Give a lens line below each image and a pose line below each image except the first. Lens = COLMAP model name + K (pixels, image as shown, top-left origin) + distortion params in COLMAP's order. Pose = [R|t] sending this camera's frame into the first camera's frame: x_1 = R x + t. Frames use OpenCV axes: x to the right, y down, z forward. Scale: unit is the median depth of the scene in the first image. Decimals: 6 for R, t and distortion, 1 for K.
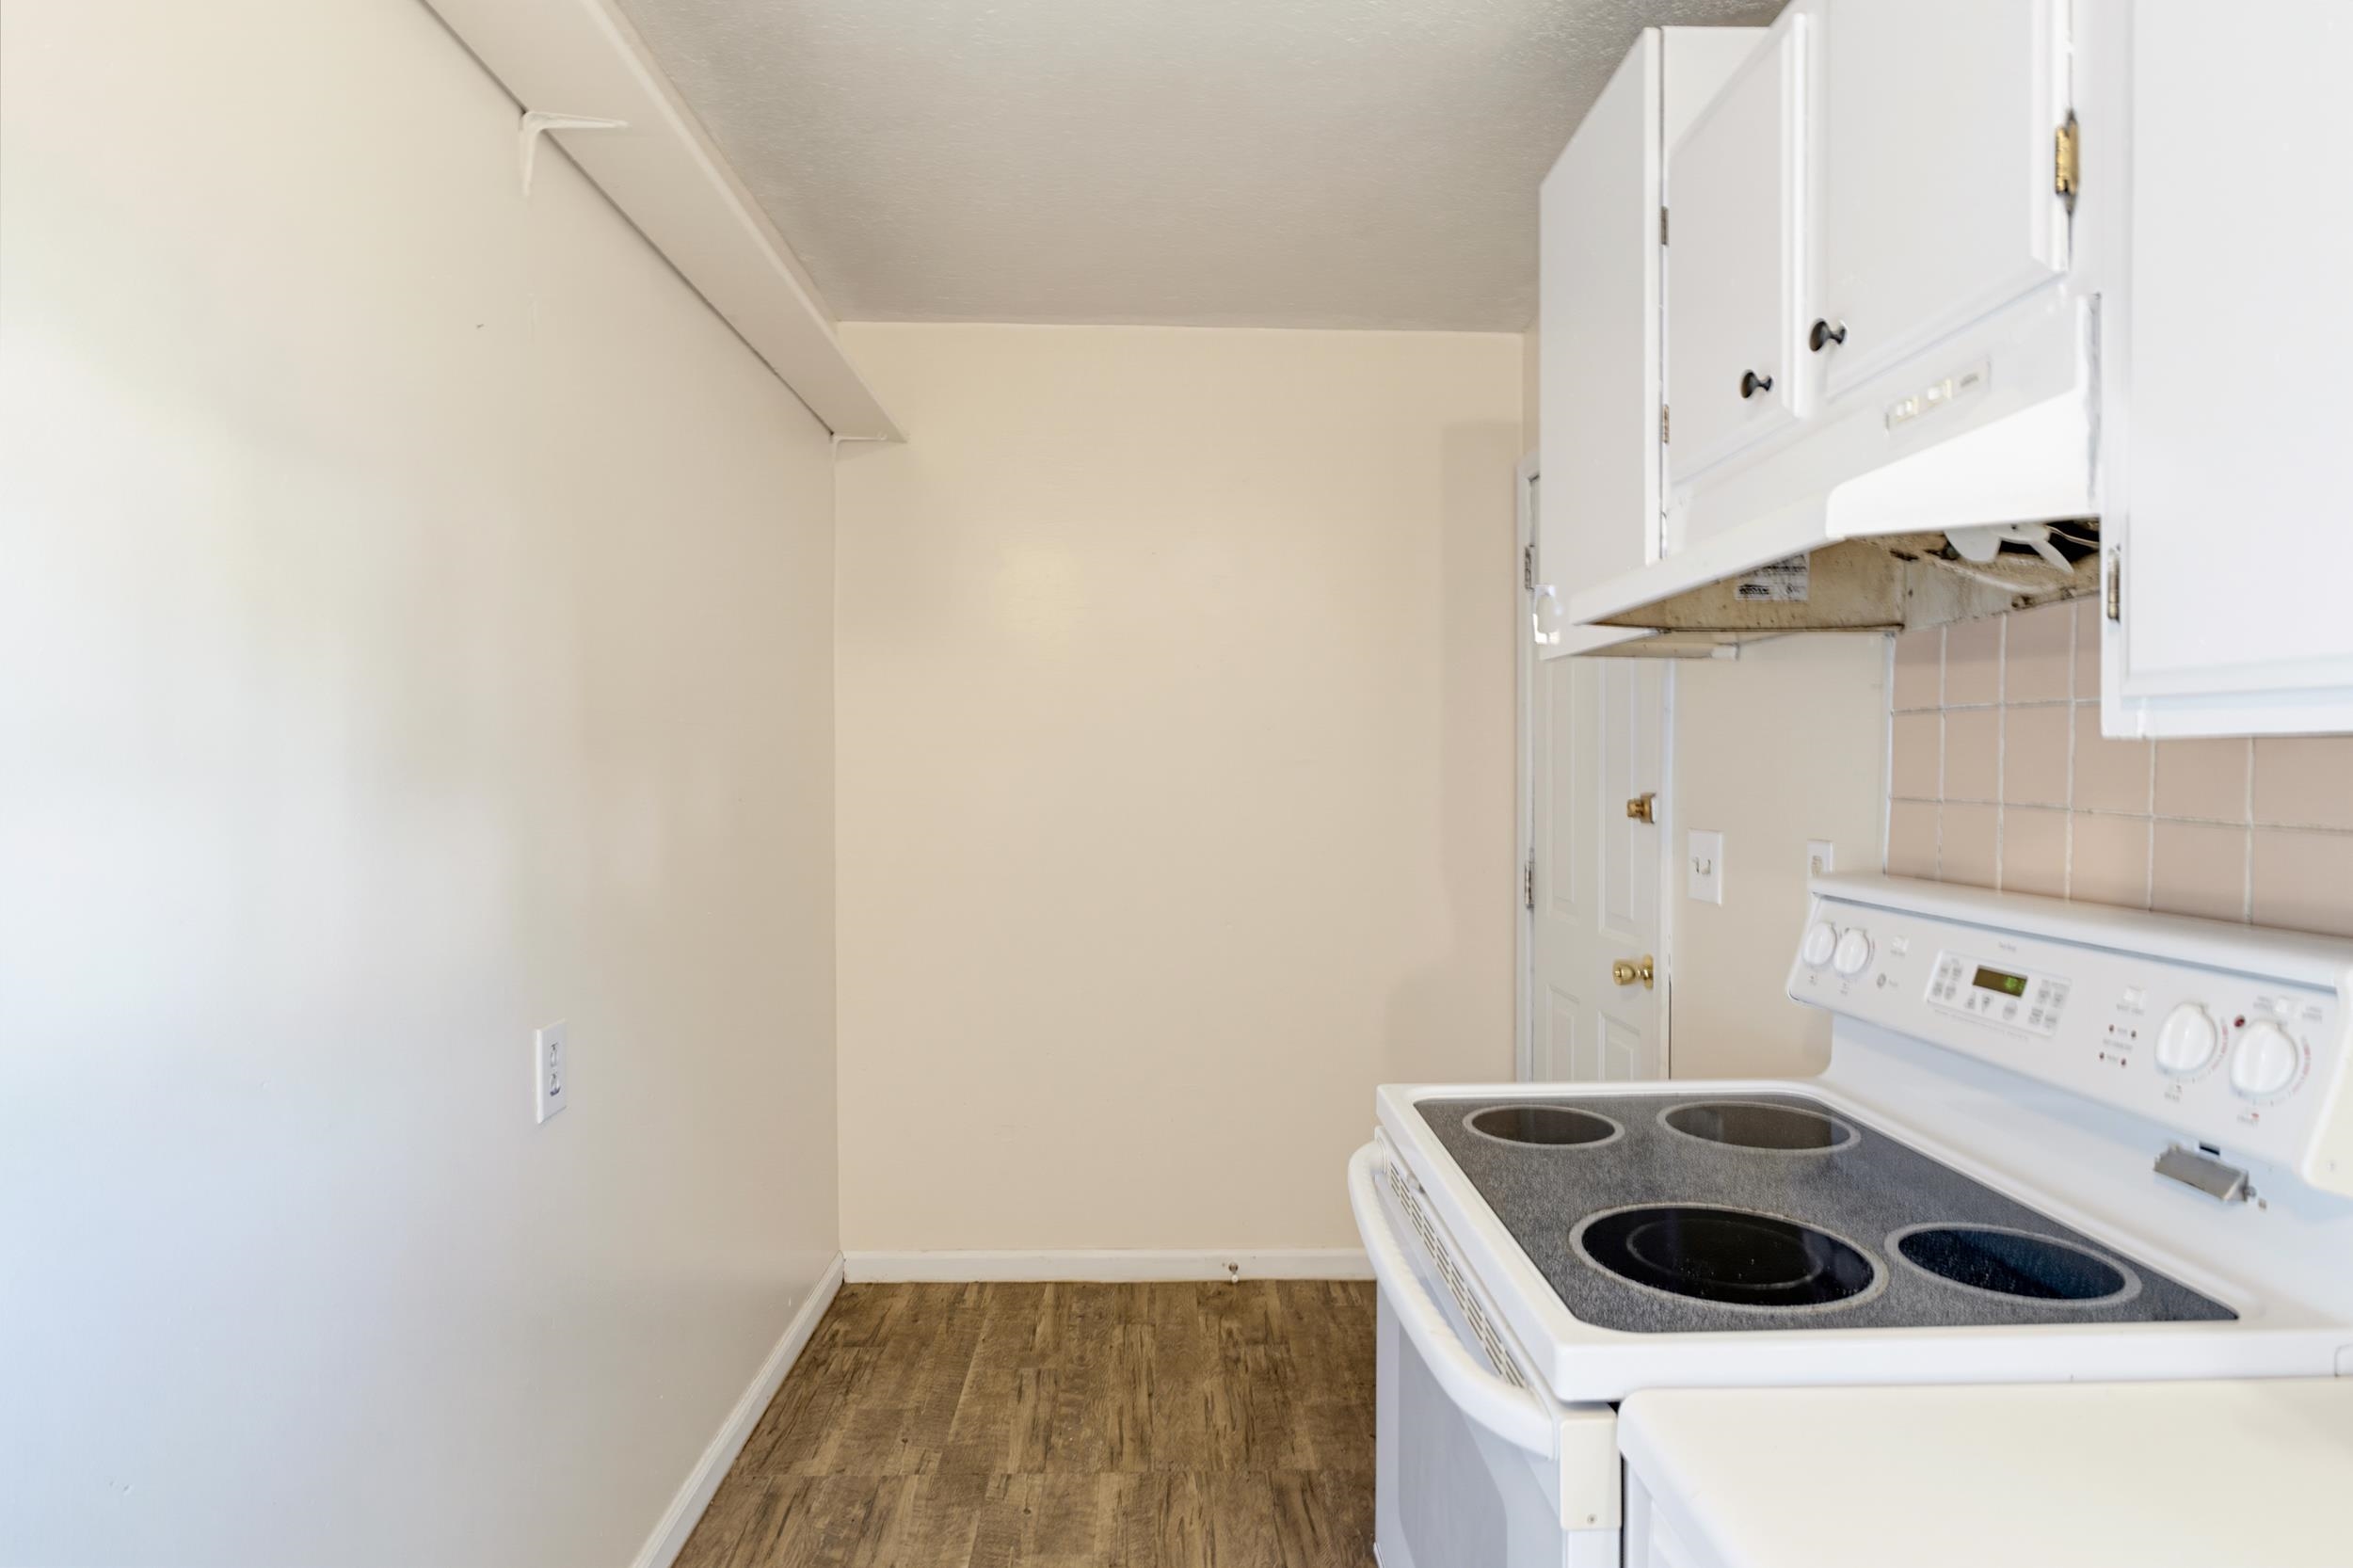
lens RADIAL K [[1324.6, 0, 1182.3], [0, 1324.6, 786.9], [0, 0, 1]] dist [-0.004223, 0.000551]
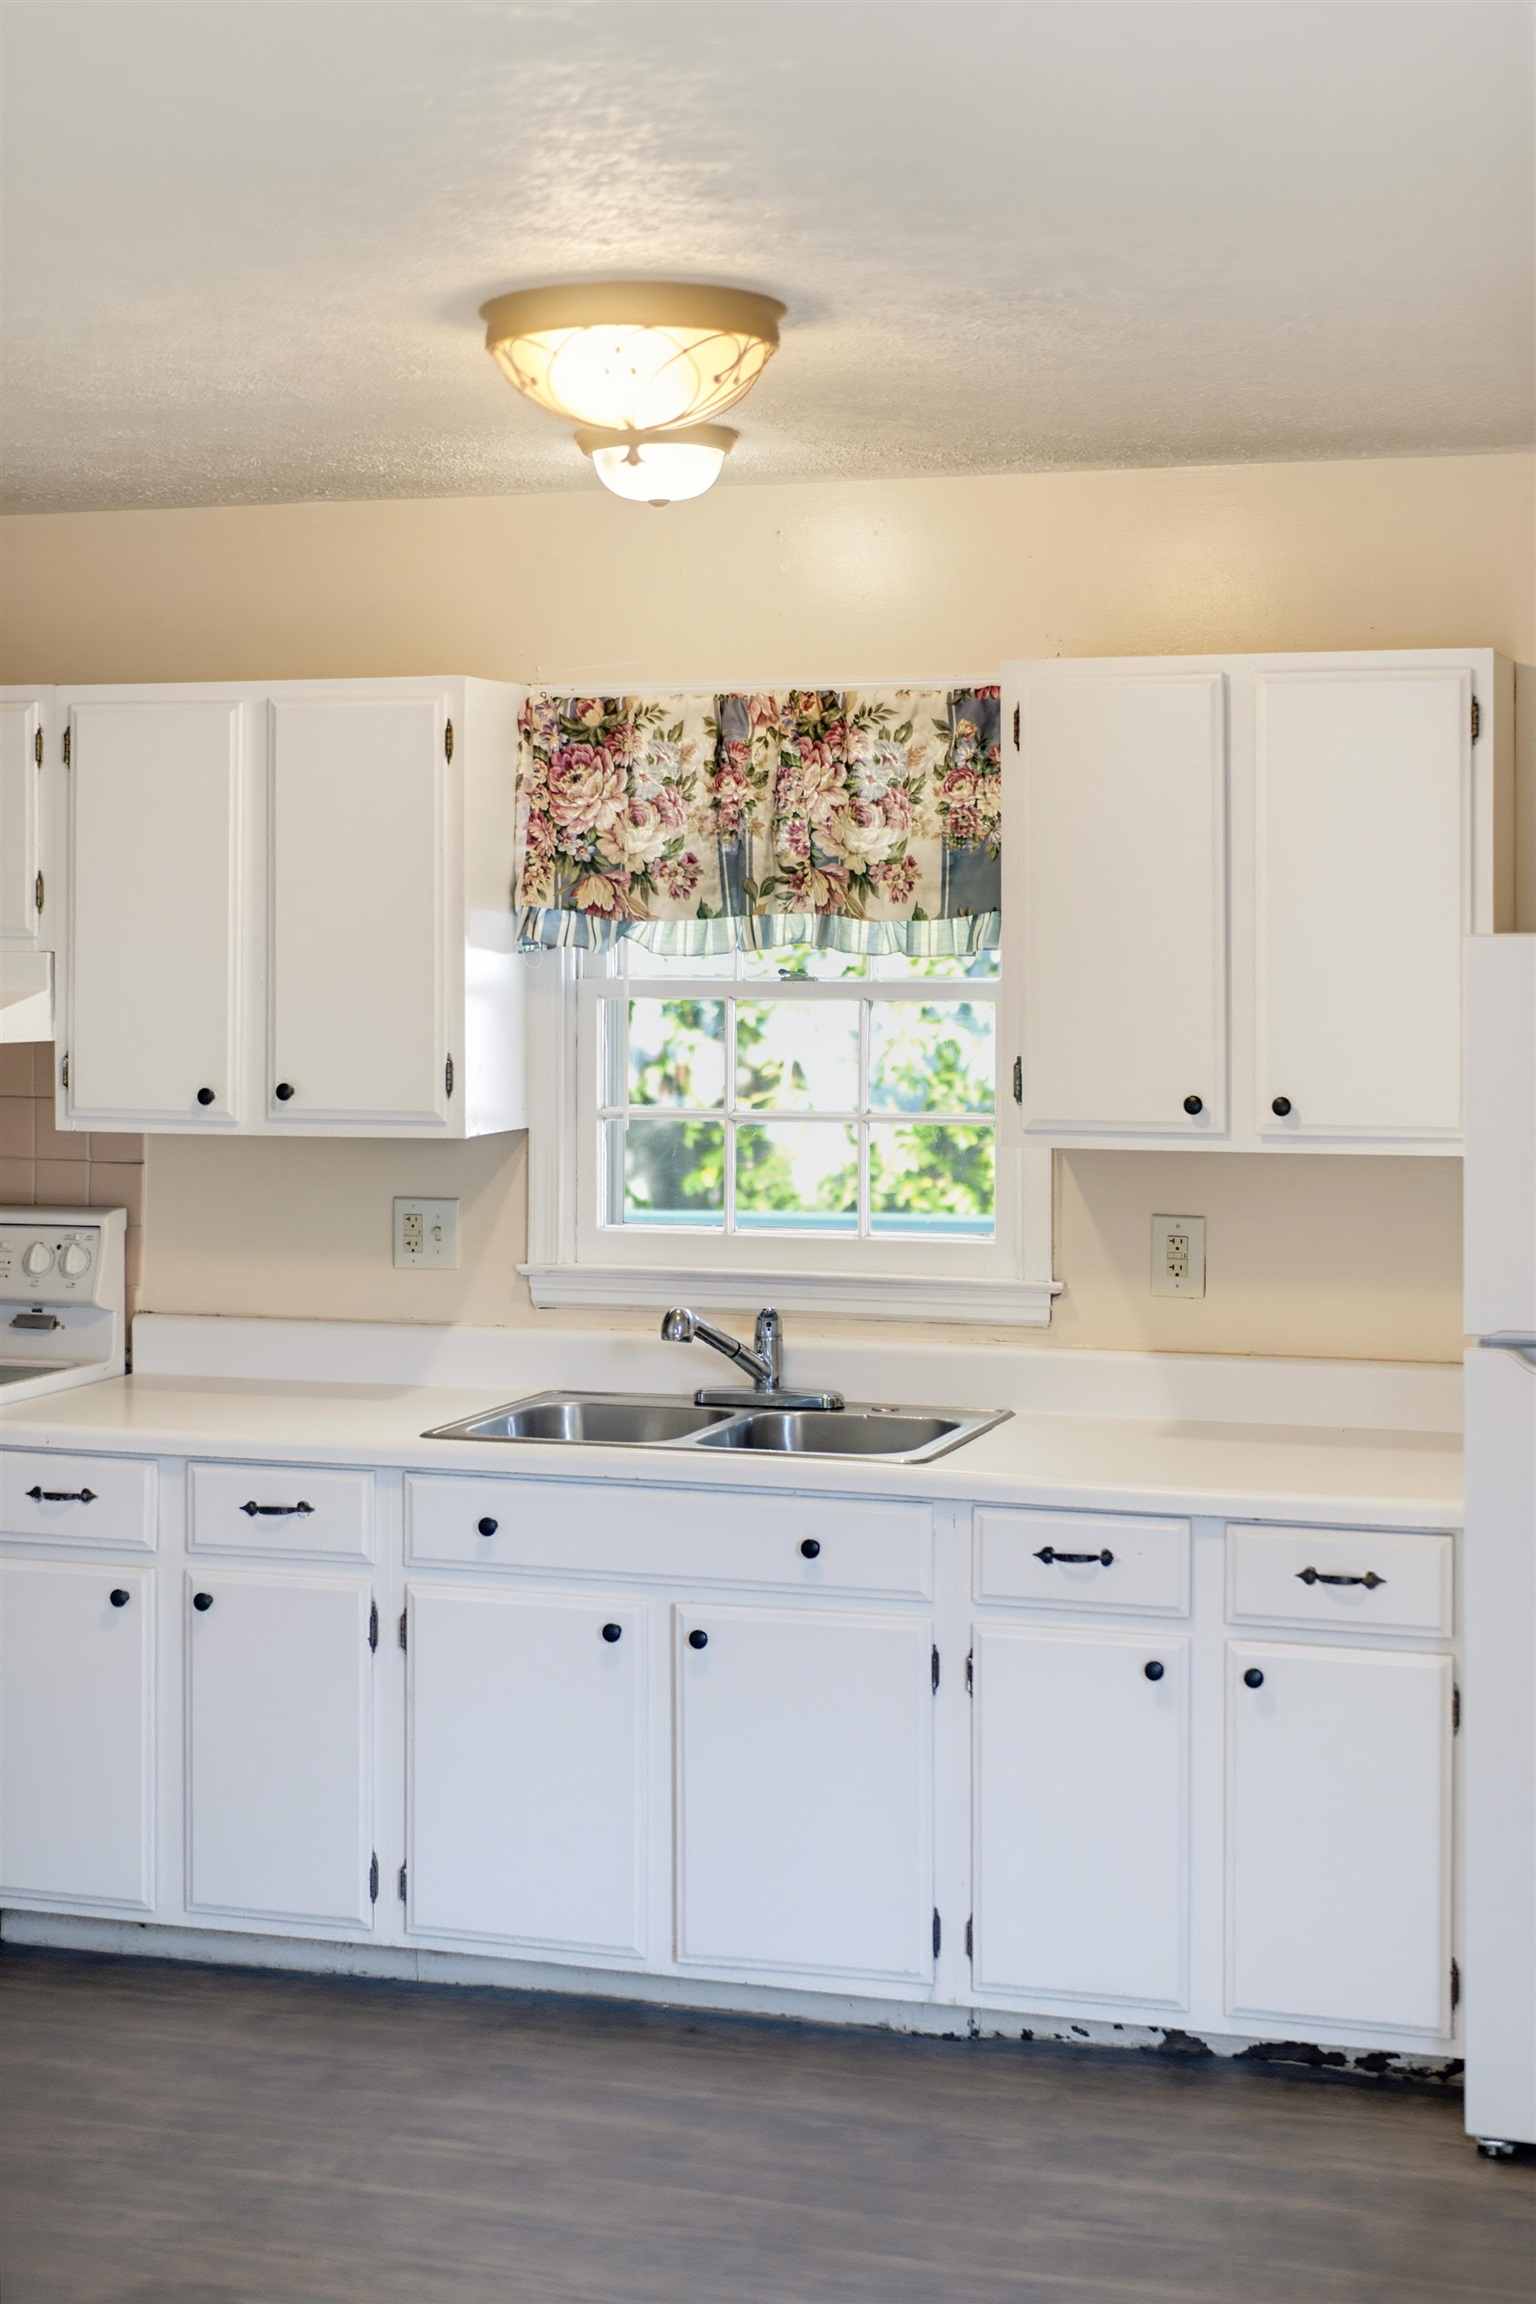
lens RADIAL K [[3517.9, 0, 805.8], [0, 3517.9, 975.5], [0, 0, 1]] dist [0.016755, 0.000000]
pose [[0.353404, -0.012054, 0.935393, -3.291748], [0.011845, 0.999894, 0.008410, -0.242479], [-0.935396, 0.008107, 0.353509, -1.753877]]
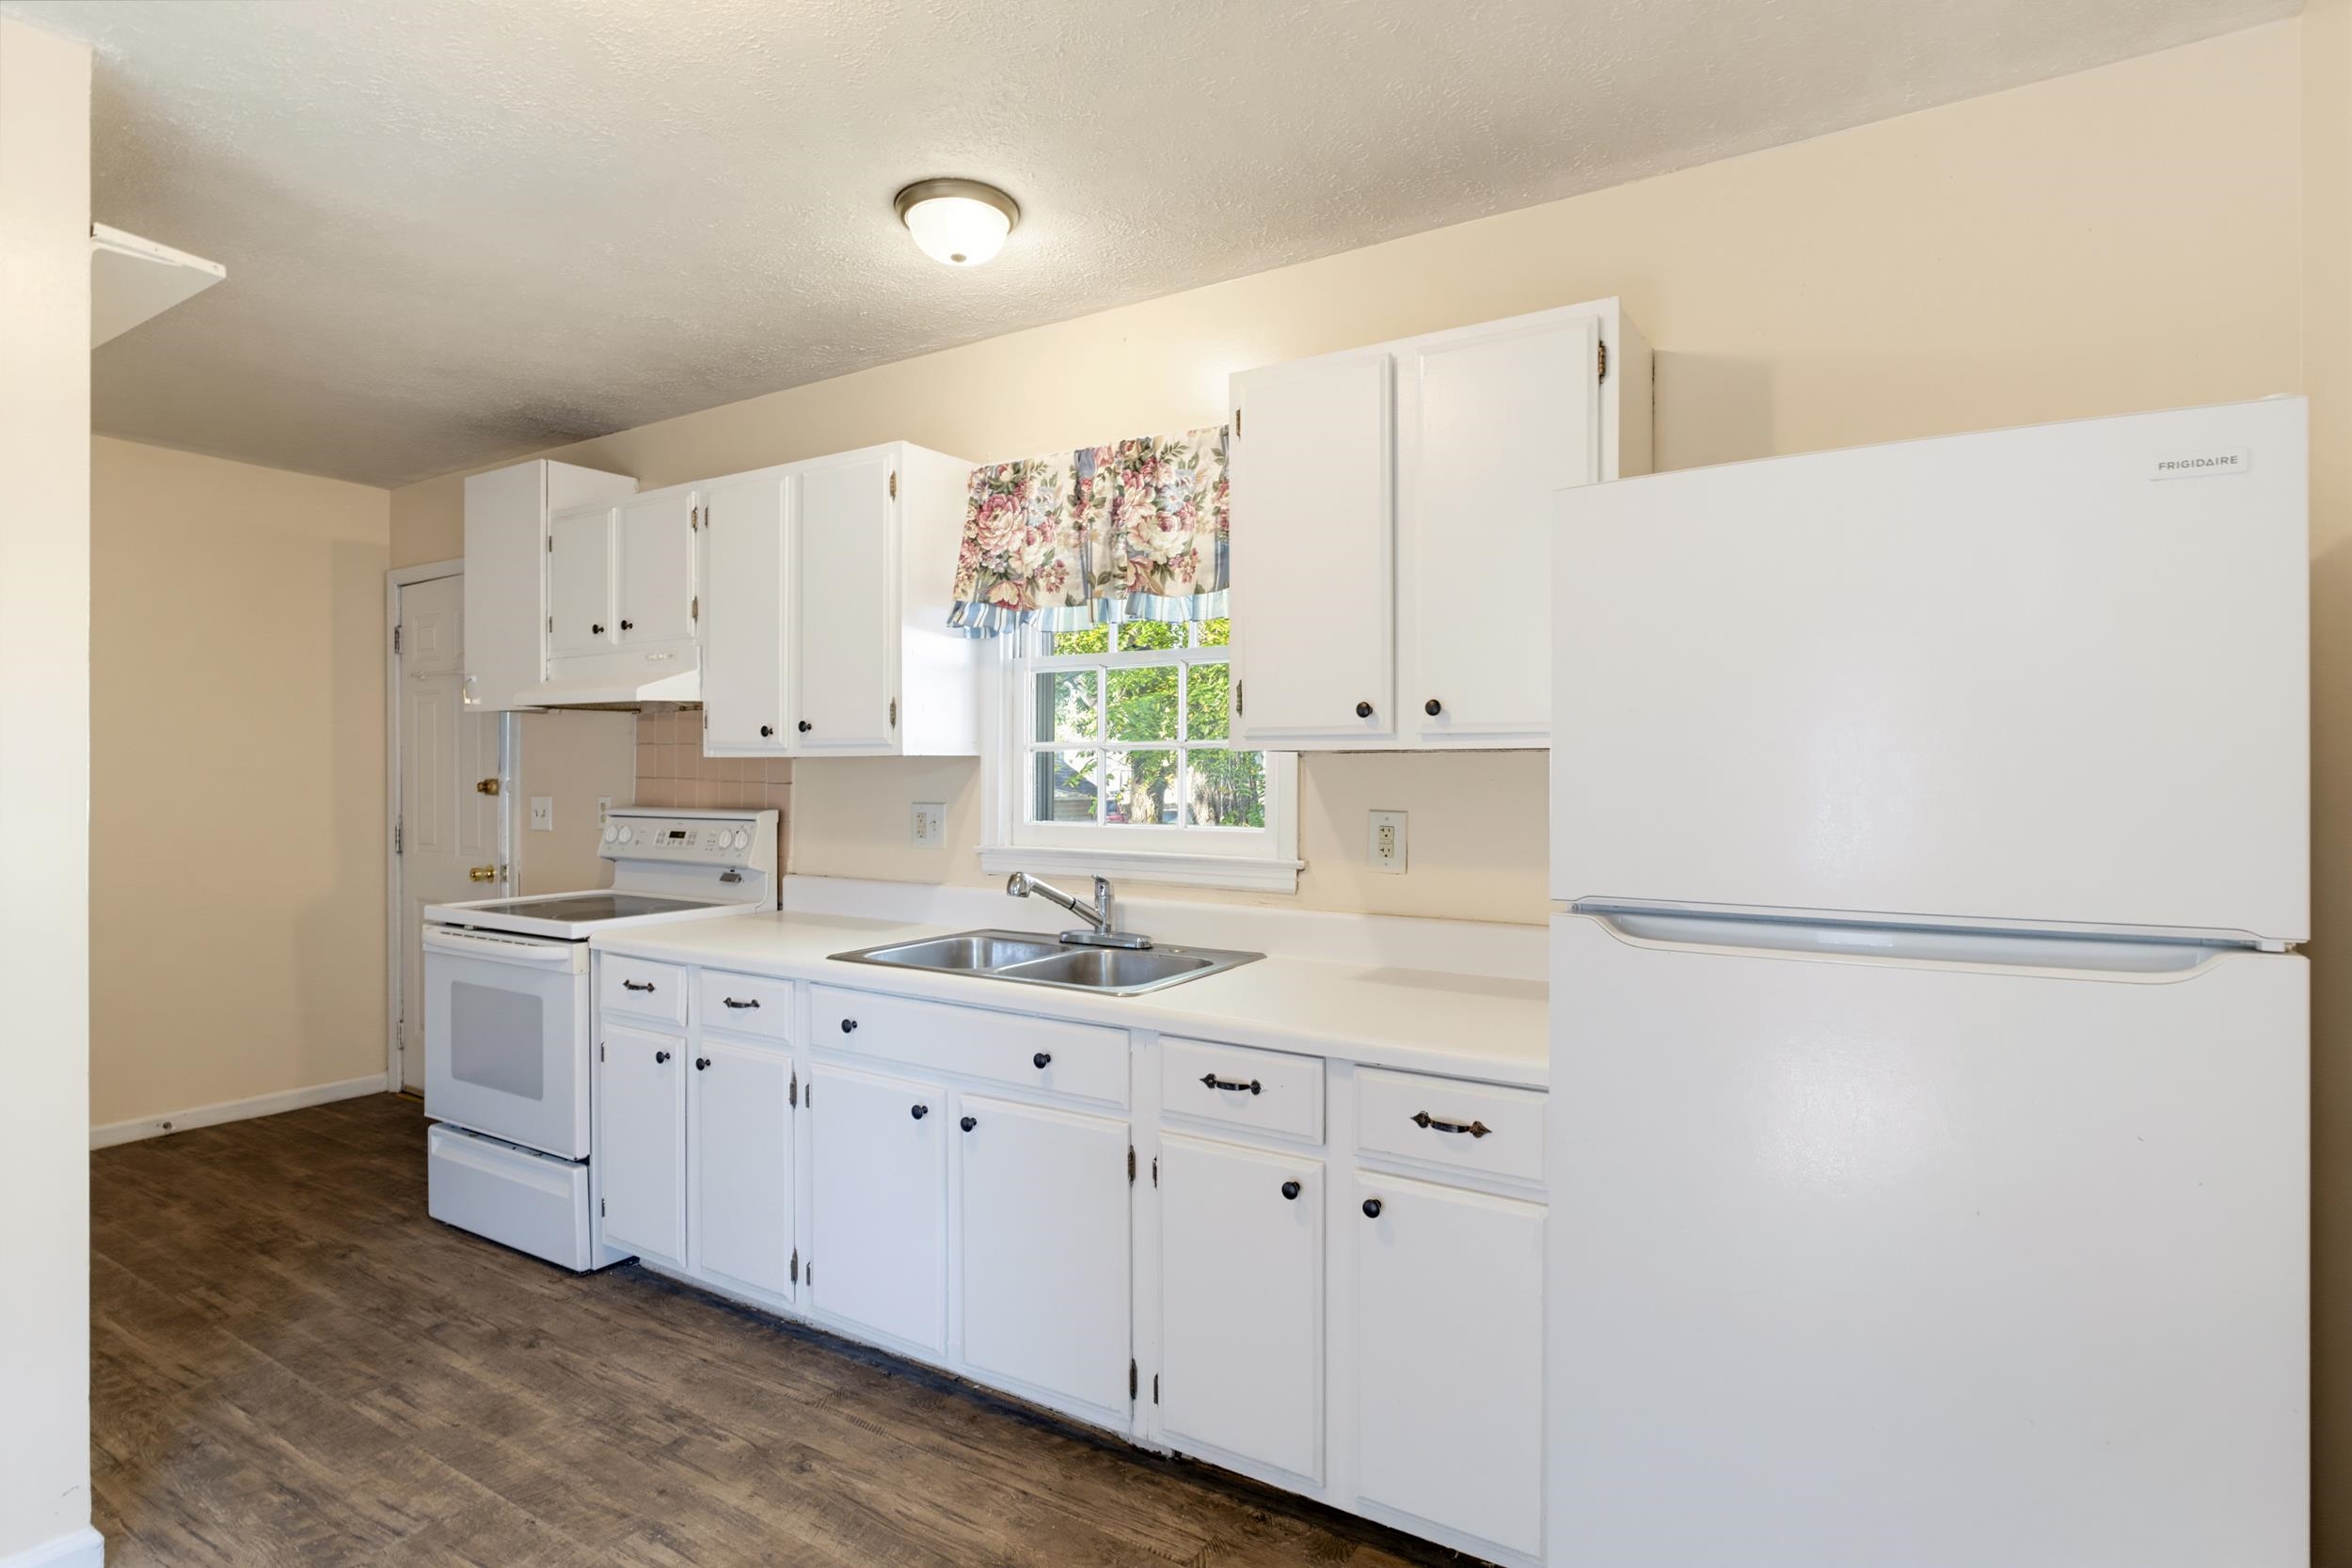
lens RADIAL K [[1227.4, 0, 1179.3], [0, 1227.4, 772.9], [0, 0, 1]] dist [-0.019201, 0.000071]
pose [[0.572093, -0.000955, 0.820188, -1.001519], [0.009176, 0.999944, -0.005236, 0.028731], [-0.820137, 0.010522, 0.572070, -1.516532]]
